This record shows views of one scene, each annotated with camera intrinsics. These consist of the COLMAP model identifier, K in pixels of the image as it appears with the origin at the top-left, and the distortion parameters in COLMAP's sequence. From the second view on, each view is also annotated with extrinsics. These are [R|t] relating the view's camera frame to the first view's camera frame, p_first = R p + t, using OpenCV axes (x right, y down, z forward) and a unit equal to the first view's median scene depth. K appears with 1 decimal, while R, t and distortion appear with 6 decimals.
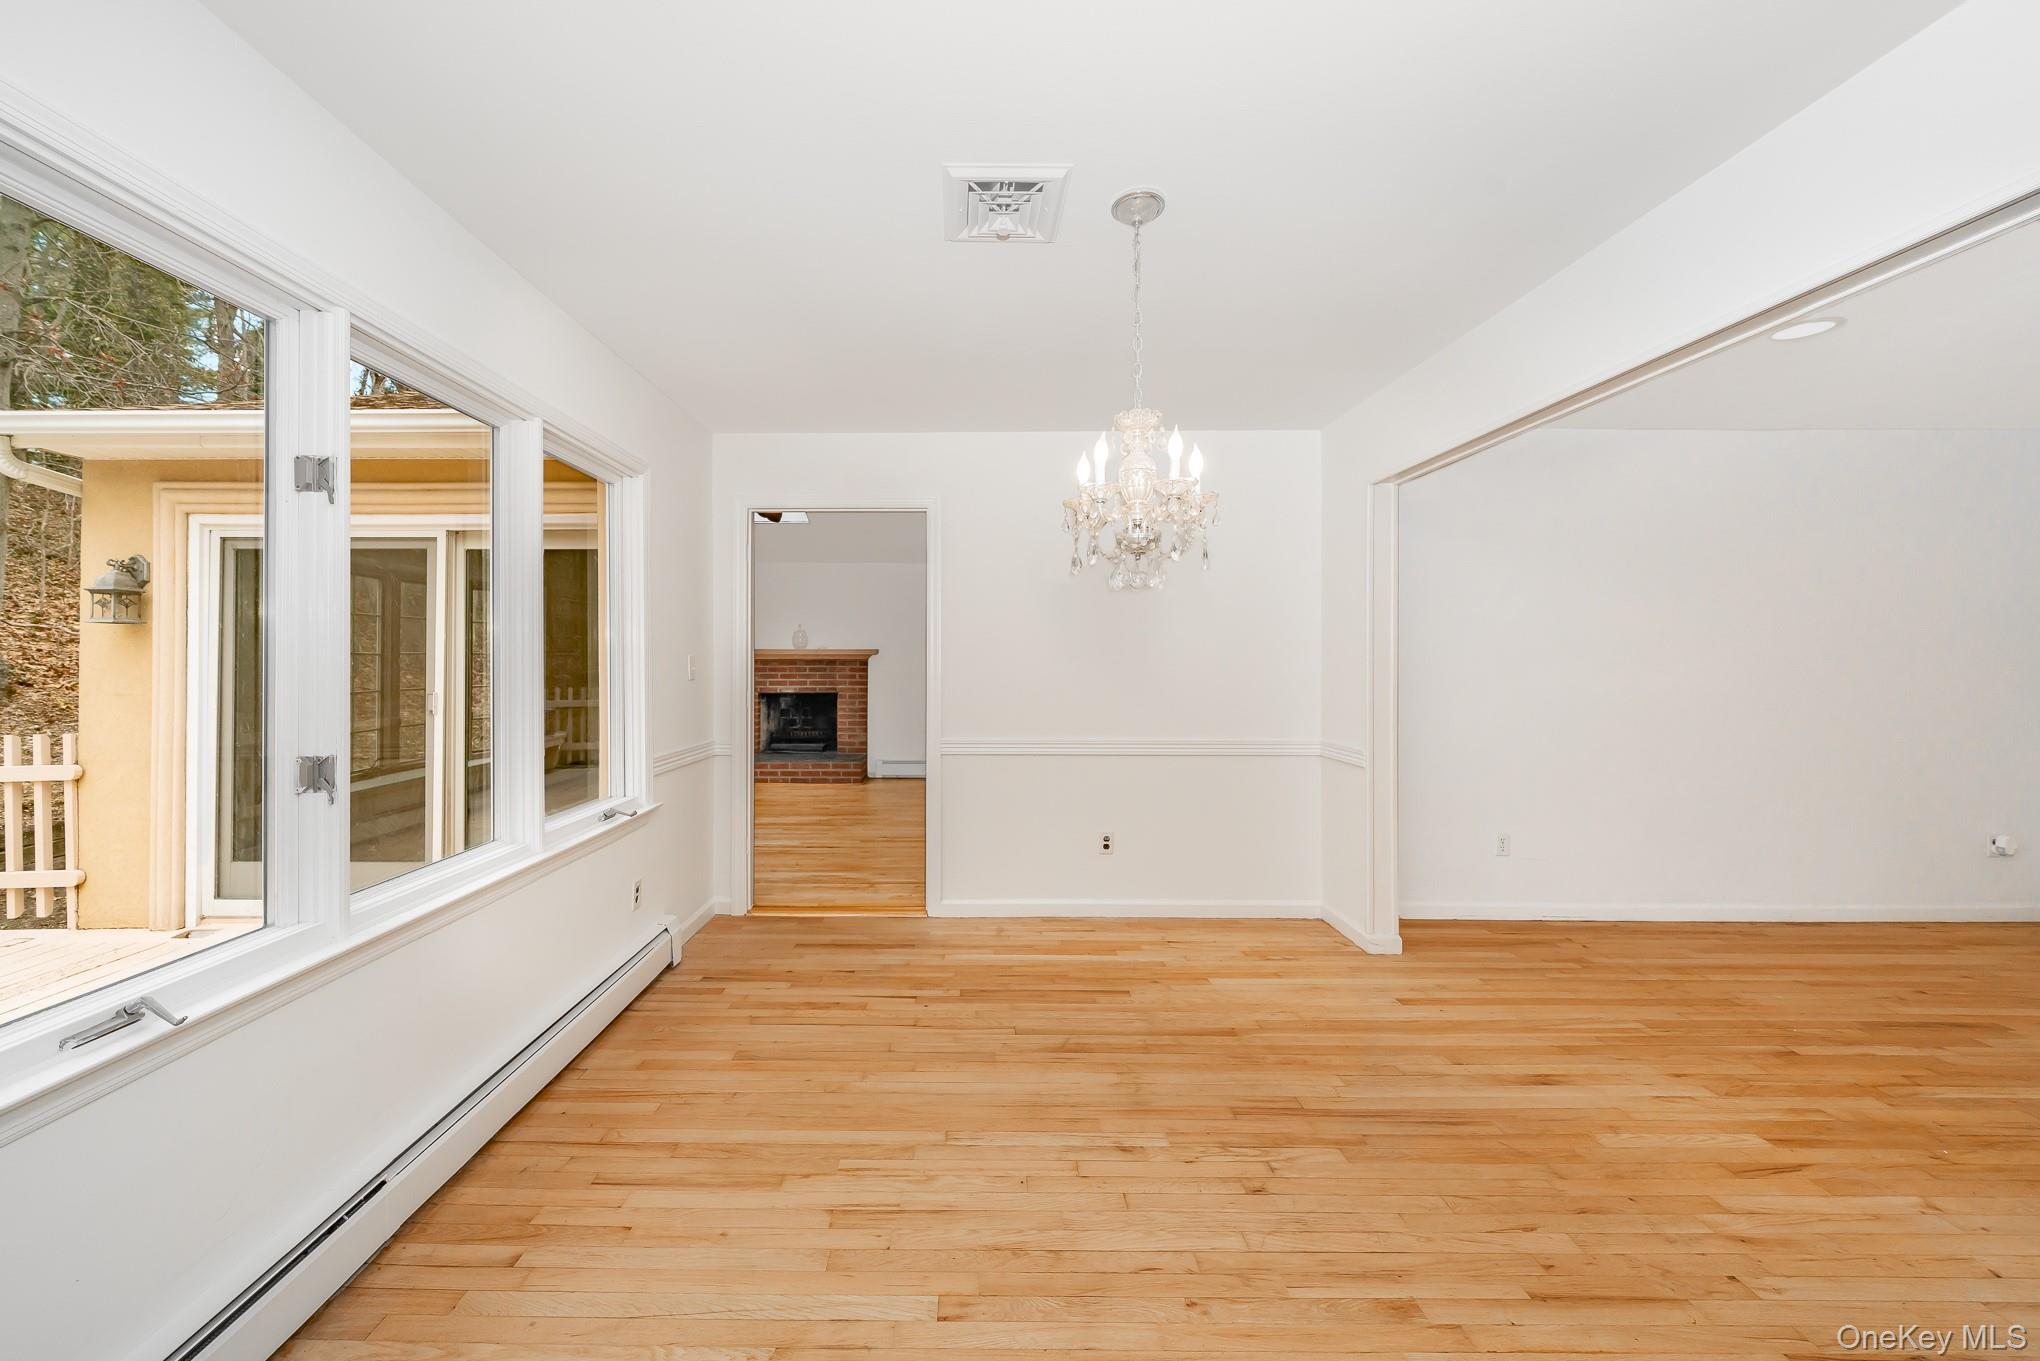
lens RADIAL K [[748.5, 0, 1025.7], [0, 748.5, 660.6], [0, 0, 1]] dist [-0.000547, -0.000067]
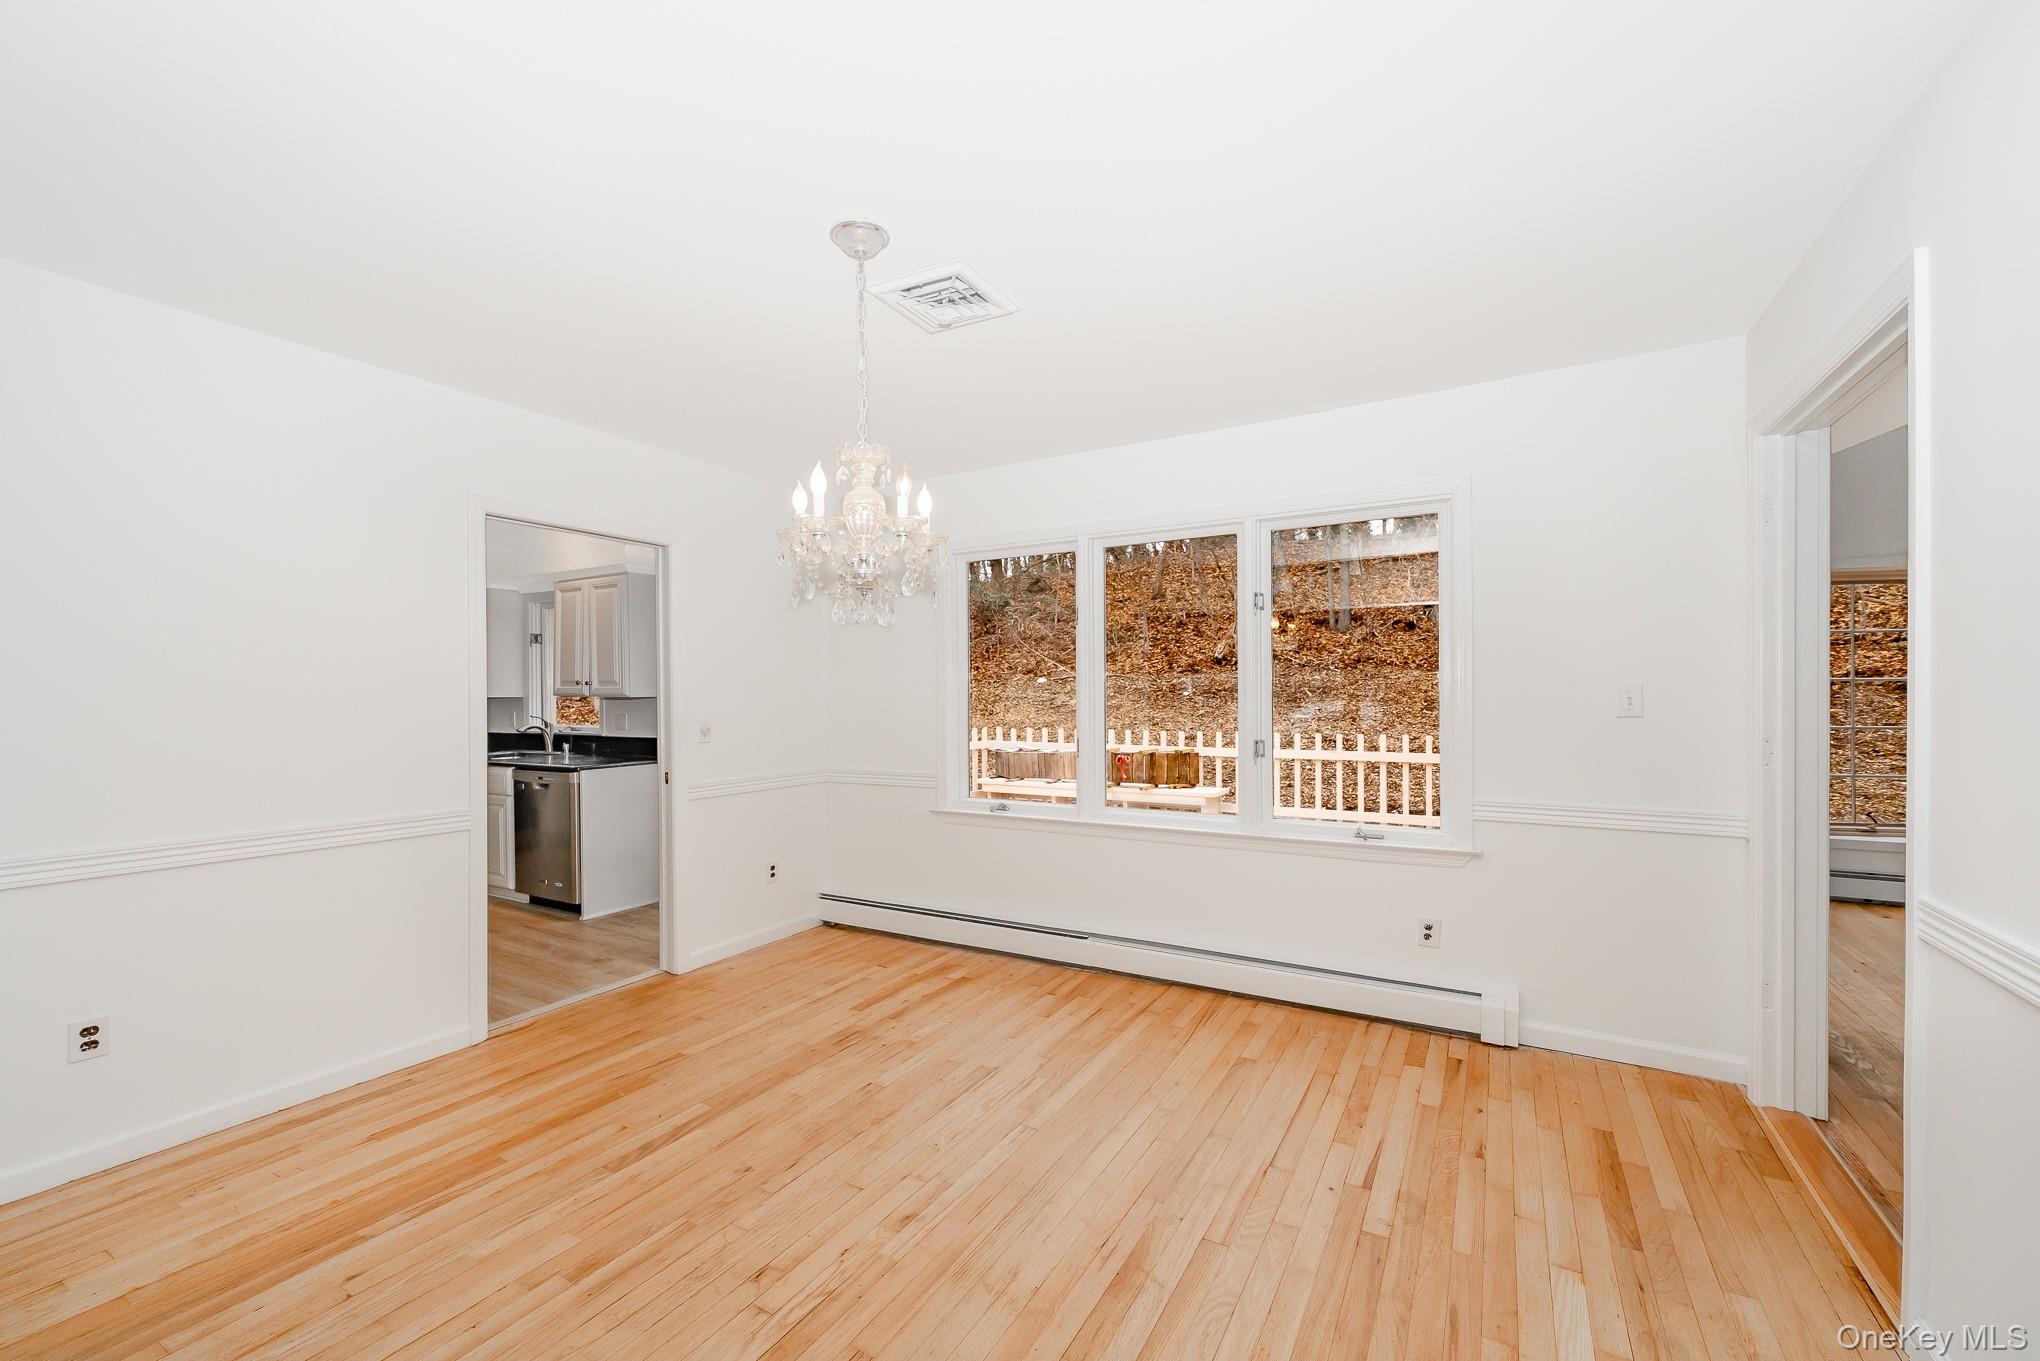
lens RADIAL K [[841.8, 0, 1021.2], [0, 841.8, 660.2], [0, 0, 1]] dist [-0.001204, -0.000233]
pose [[-0.551795, -0.033073, -0.833324, 0.880025], [0.005437, 0.999049, -0.043251, 0.041998], [0.833962, -0.028397, -0.551091, 1.631535]]
